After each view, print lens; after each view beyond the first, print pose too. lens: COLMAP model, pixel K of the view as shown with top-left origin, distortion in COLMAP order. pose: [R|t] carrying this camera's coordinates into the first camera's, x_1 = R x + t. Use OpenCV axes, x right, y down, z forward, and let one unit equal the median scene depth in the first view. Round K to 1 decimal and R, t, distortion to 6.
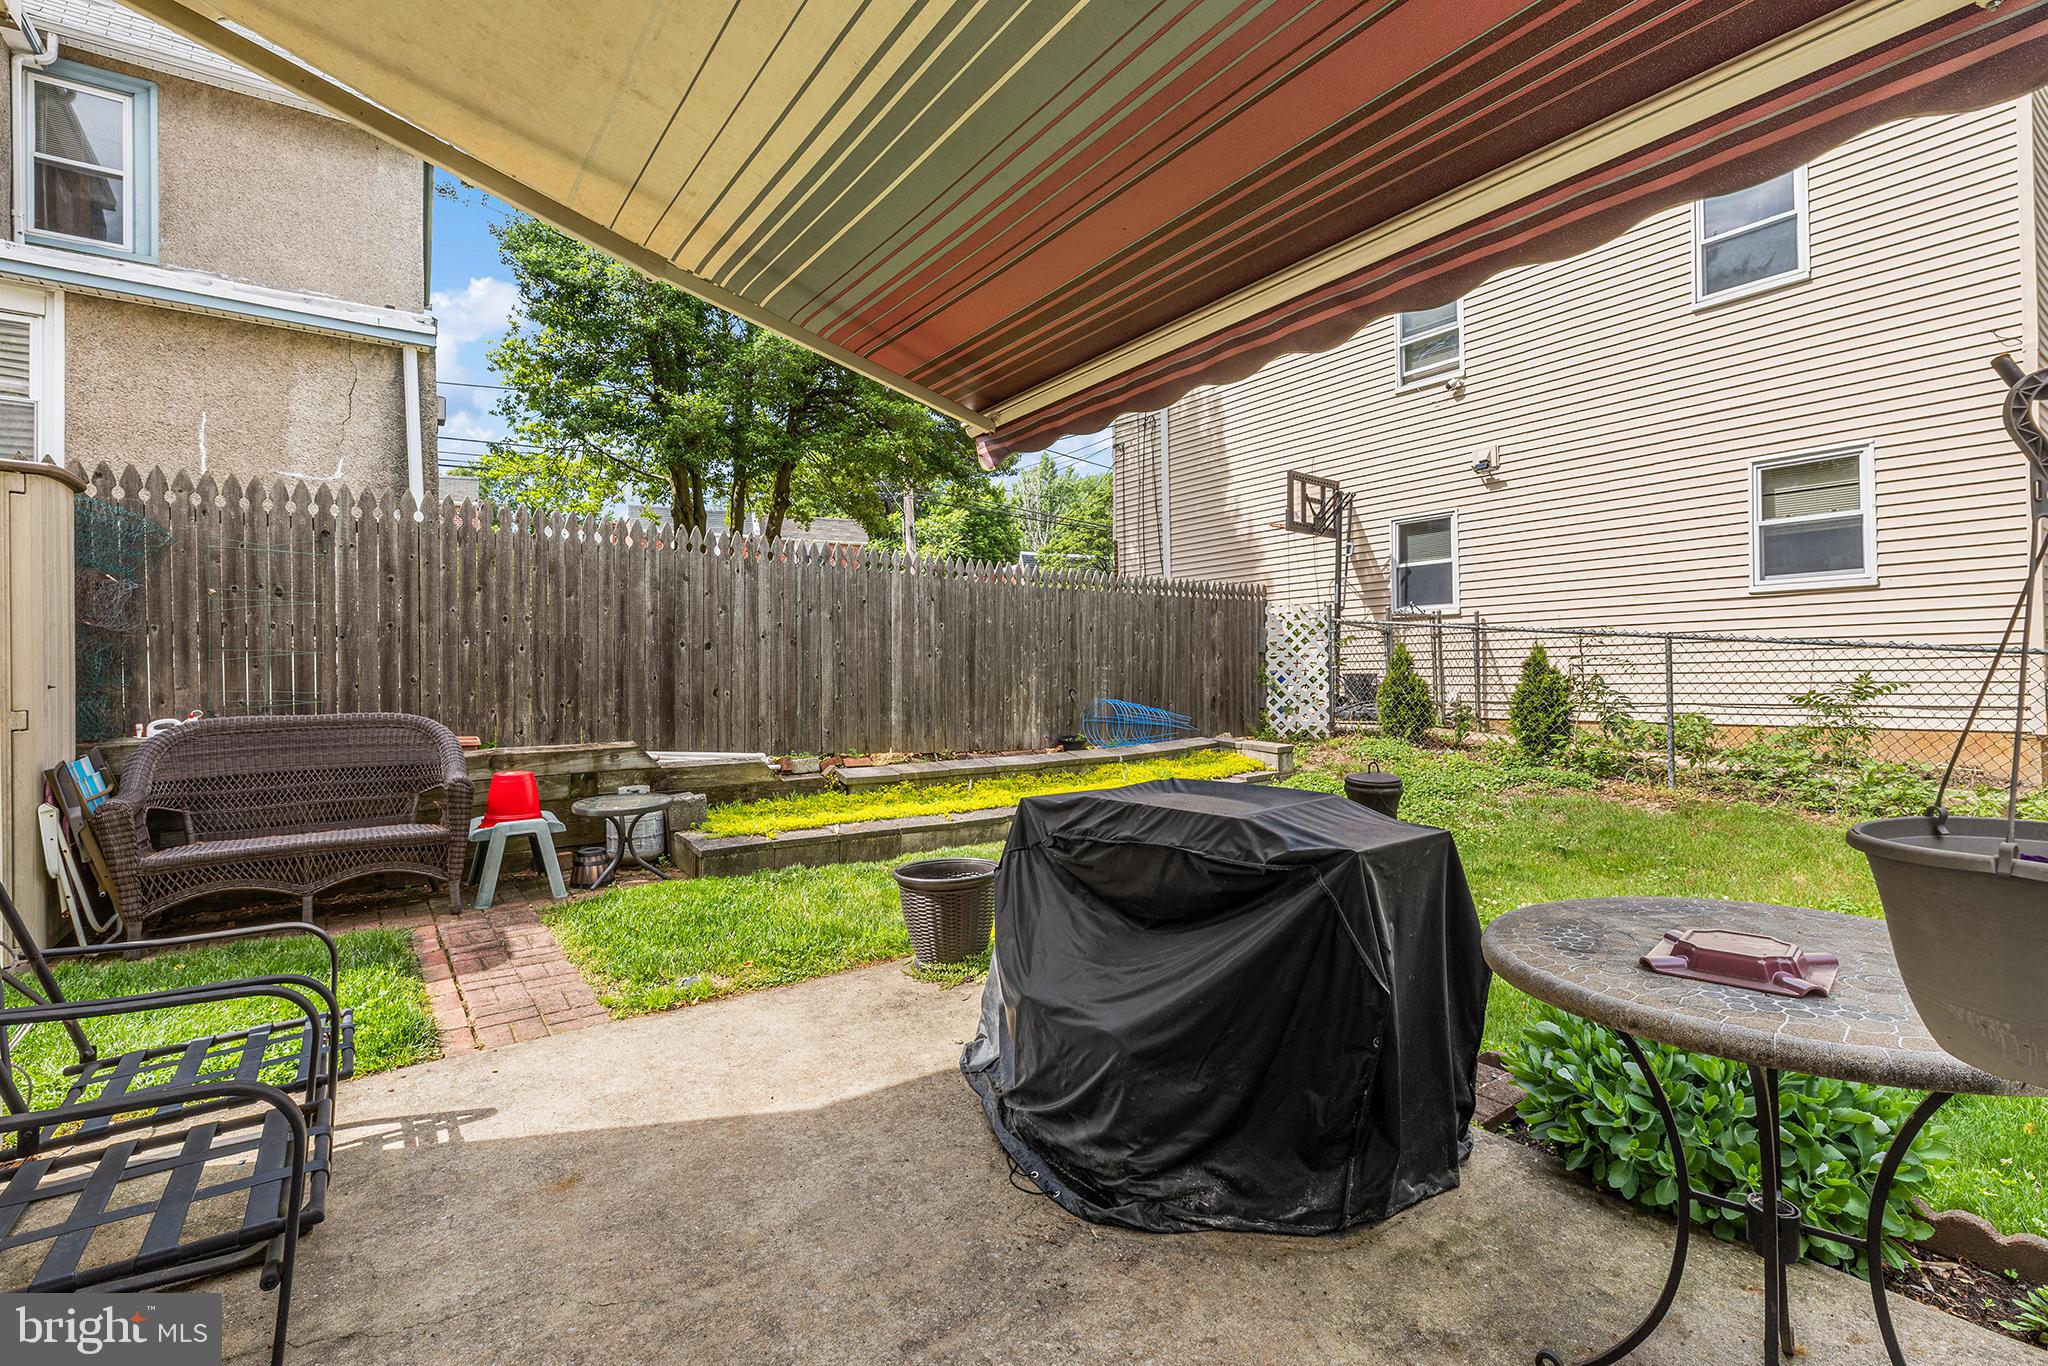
lens RADIAL K [[951.7, 0, 1024.0], [0, 951.7, 683.0], [0, 0, 1]] dist [0.000831, -0.000061]
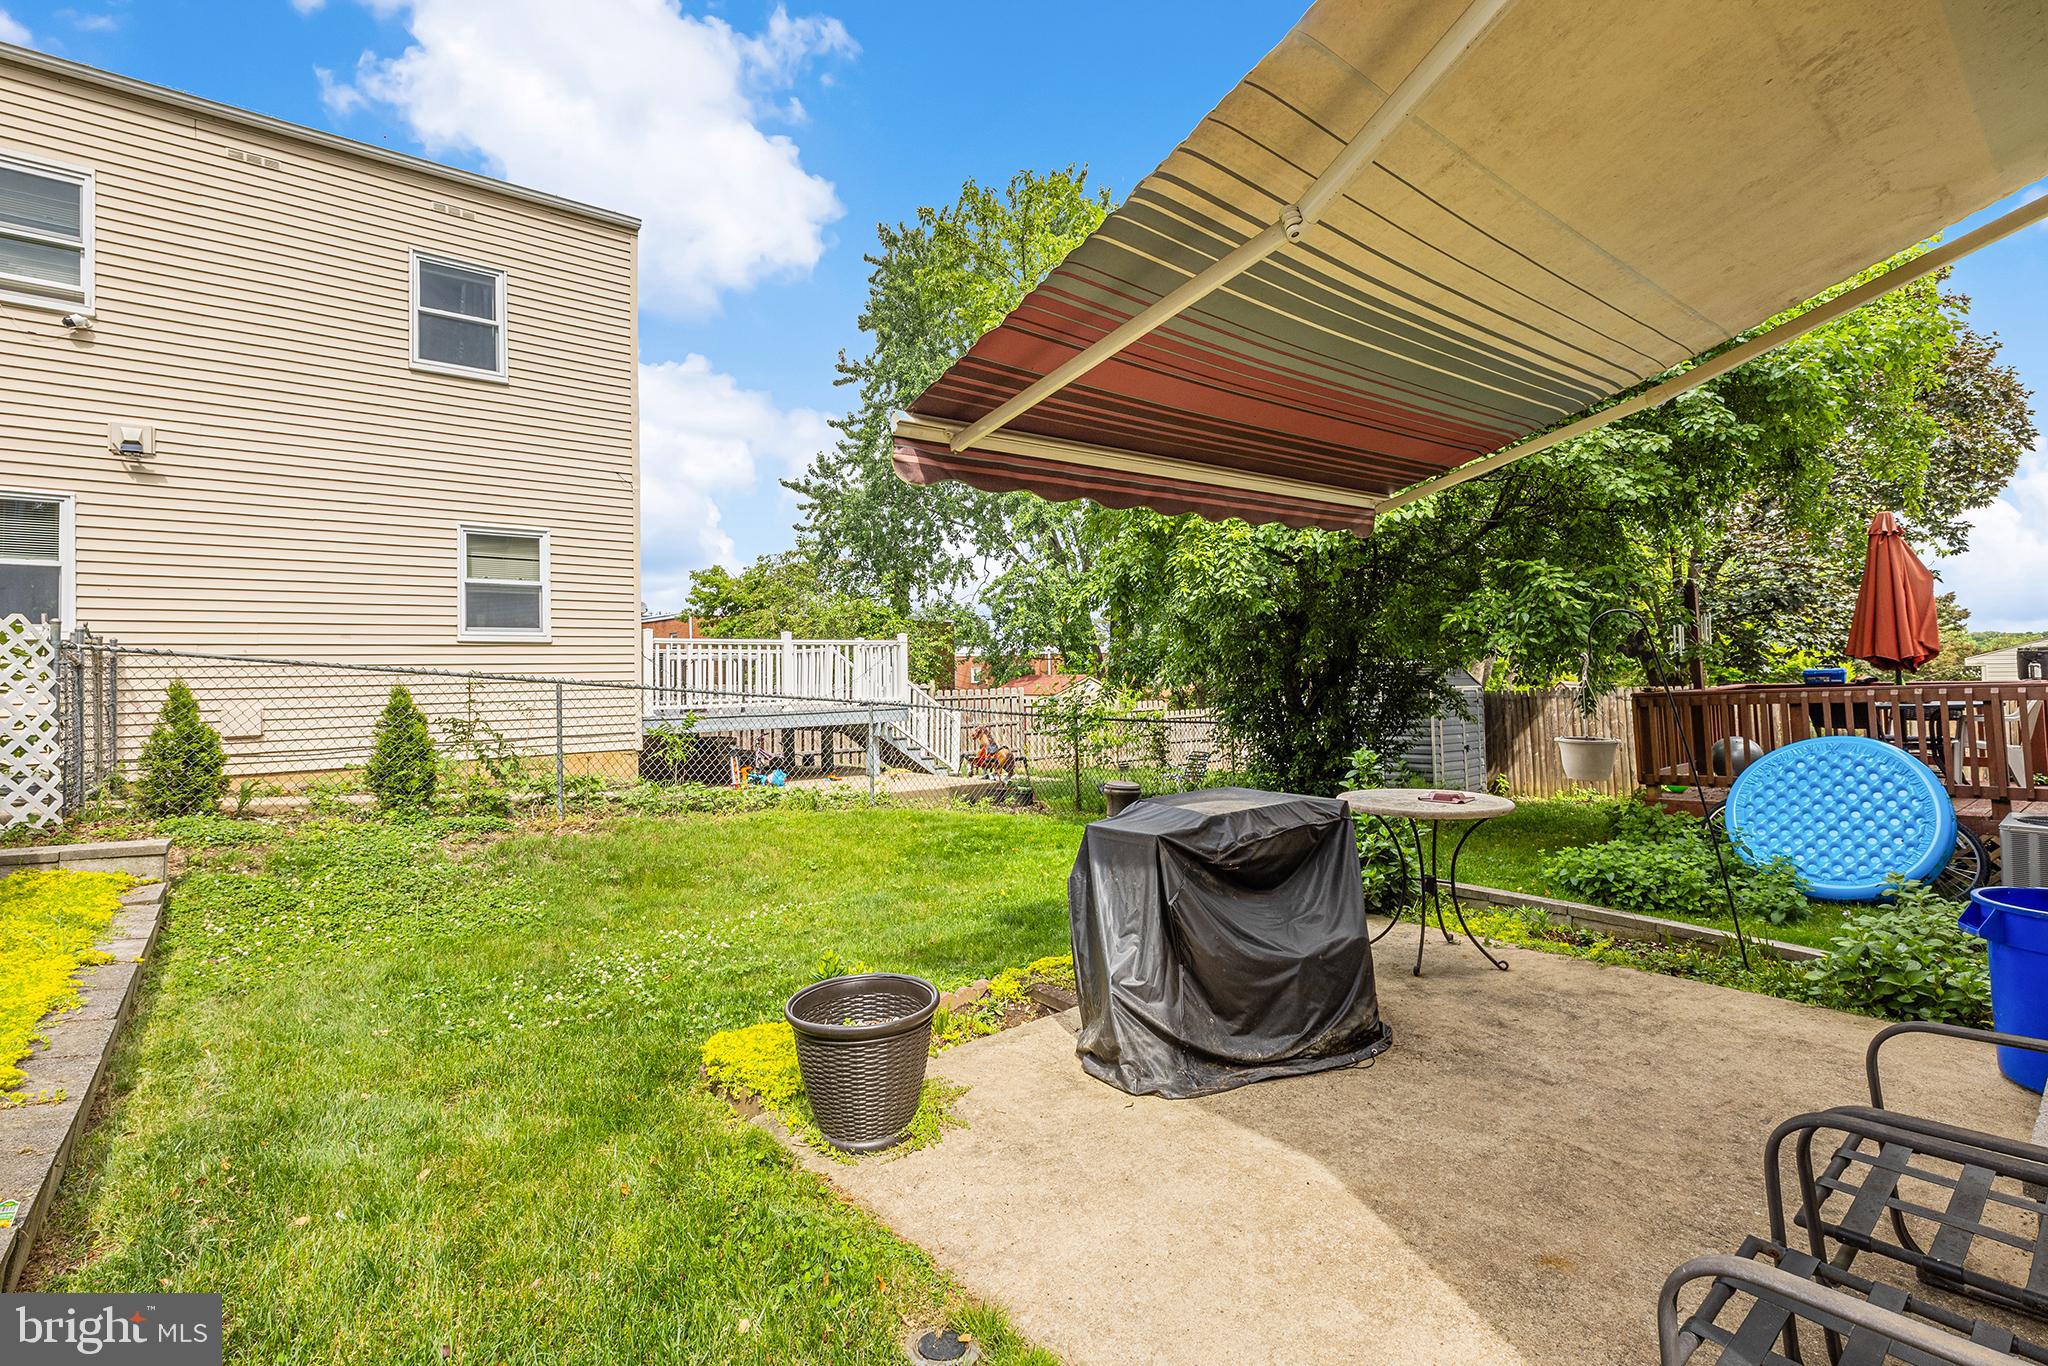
lens RADIAL K [[924.0, 0, 1031.5], [0, 924.0, 684.1], [0, 0, 1]] dist [0.002463, -0.000108]
pose [[-0.071388, 0.008969, 0.997408, -0.592759], [0.027851, 0.999588, -0.006996, -0.030282], [-0.997060, 0.027279, -0.071608, 0.675657]]
